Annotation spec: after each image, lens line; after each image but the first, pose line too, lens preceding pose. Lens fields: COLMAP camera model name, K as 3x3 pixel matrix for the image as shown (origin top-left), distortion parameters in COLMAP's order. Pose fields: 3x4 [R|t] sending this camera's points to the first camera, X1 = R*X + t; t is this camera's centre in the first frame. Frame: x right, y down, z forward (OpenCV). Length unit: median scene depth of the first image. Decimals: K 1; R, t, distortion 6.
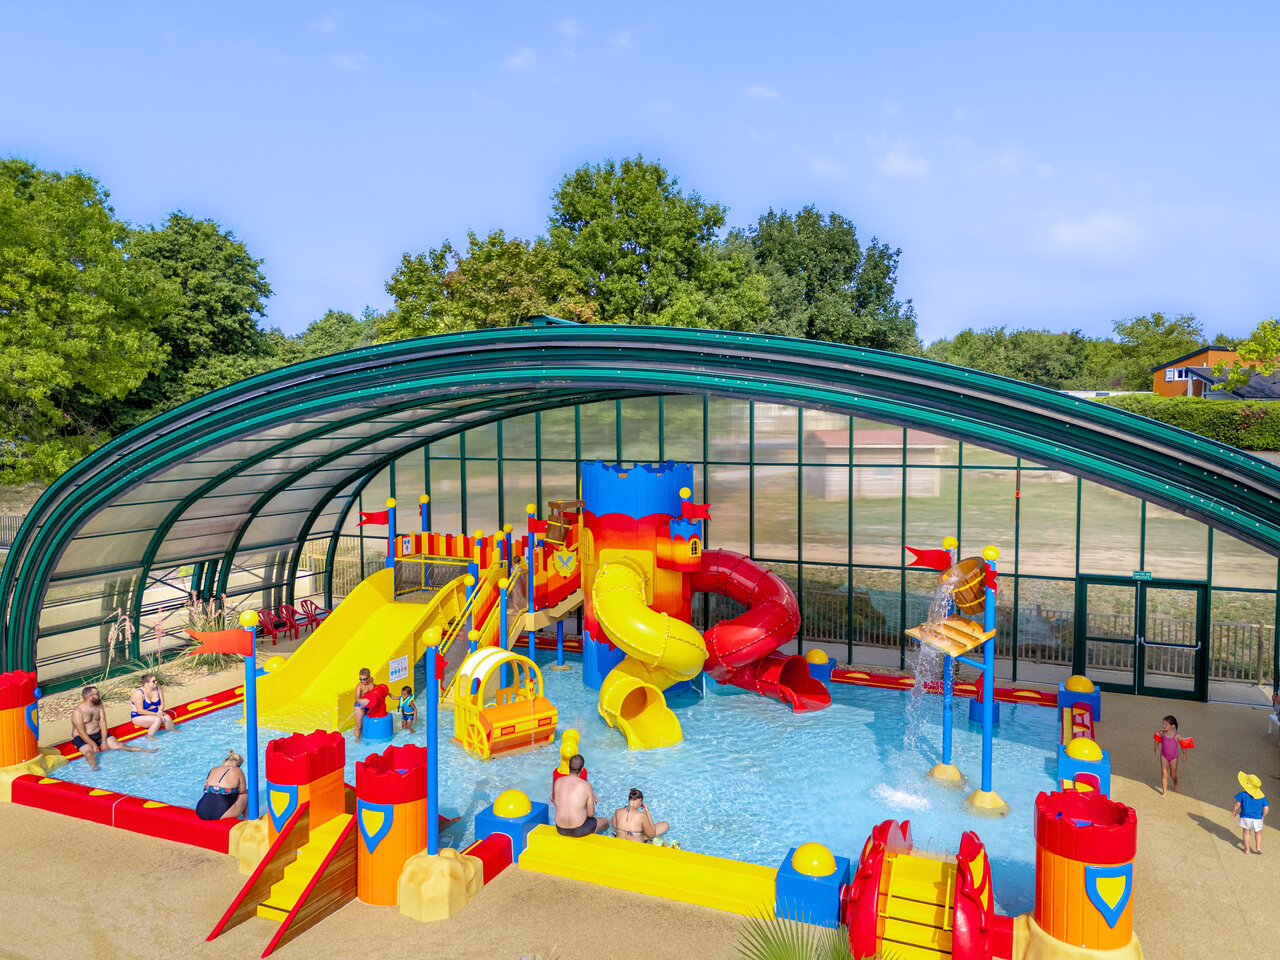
lens RADIAL K [[947.0, 0, 640.2], [0, 947.0, 477.8], [0, 0, 1]] dist [-0.001232, -0.000256]
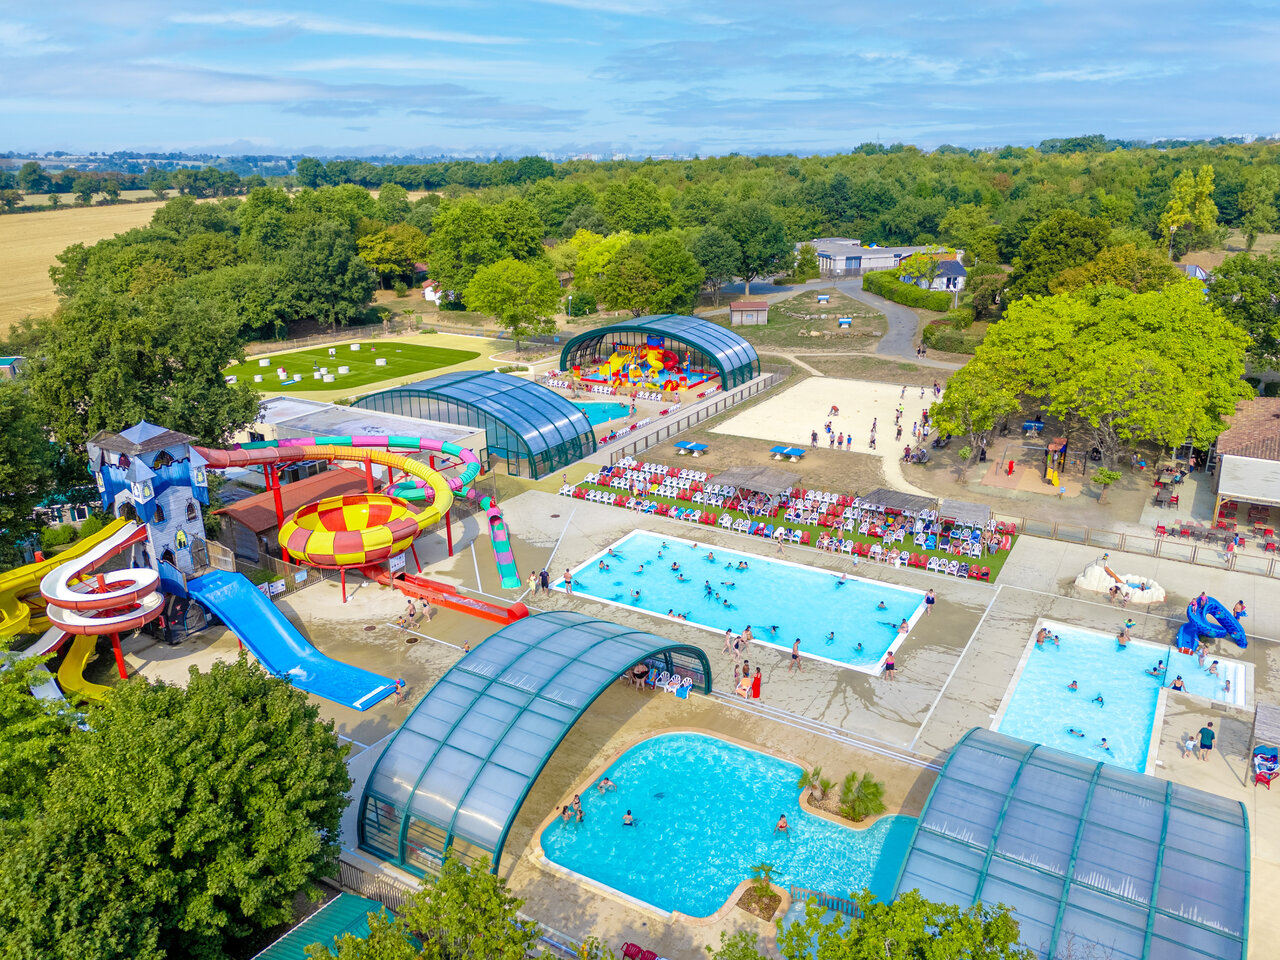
lens RADIAL K [[947.0, 0, 640.3], [0, 947.0, 480.2], [0, 0, 1]] dist [-0.001232, -0.000256]
pose [[0.991064, 0.042939, -0.126285, 0.817032], [-0.006473, 0.961135, 0.276002, -0.936738], [0.133228, -0.272718, 0.952825, -5.913179]]
